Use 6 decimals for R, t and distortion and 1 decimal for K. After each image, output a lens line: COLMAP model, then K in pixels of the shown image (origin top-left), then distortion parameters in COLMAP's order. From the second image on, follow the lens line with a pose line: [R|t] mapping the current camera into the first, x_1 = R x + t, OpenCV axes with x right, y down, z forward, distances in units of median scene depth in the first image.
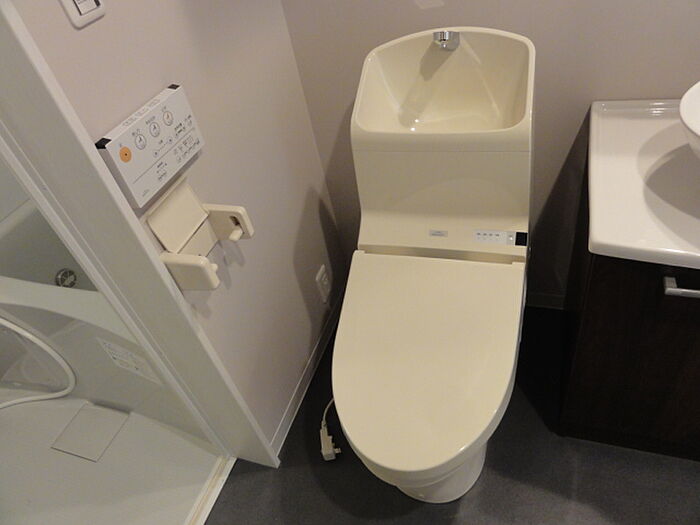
lens RADIAL K [[499.0, 0, 351.2], [0, 499.0, 263.9], [0, 0, 1]] dist [-0.001261, 0.001490]
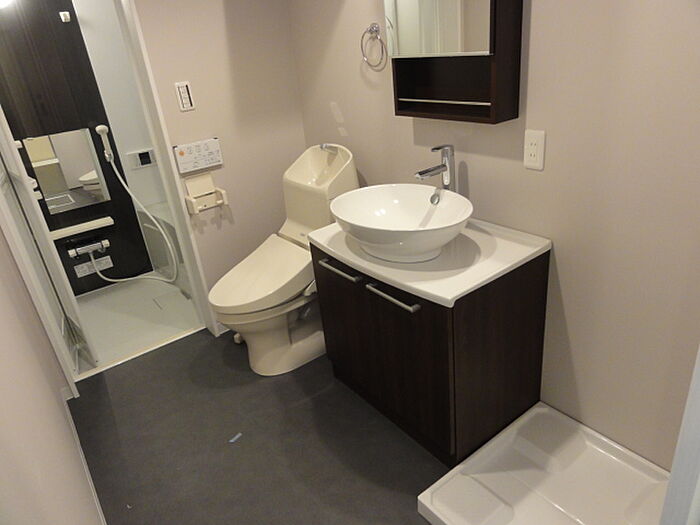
lens RADIAL K [[499.0, 0, 351.2], [0, 499.0, 263.9], [0, 0, 1]] dist [-0.001261, 0.001490]
pose [[0.827054, 0.326122, -0.457850, 1.452000], [-0.411420, 0.906193, -0.097712, 0.181958], [0.383035, 0.269181, 0.883643, -0.764390]]
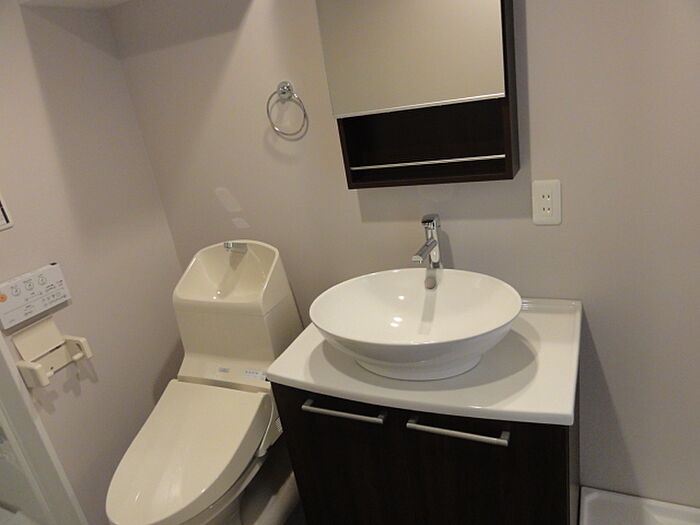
lens RADIAL K [[499.0, 0, 351.2], [0, 499.0, 263.9], [0, 0, 1]] dist [-0.001261, 0.001490]
pose [[0.993637, 0.063627, -0.092934, 0.728217], [-0.091957, 0.934744, -0.343217, 0.125805], [0.065032, 0.349579, 0.934647, -0.481571]]
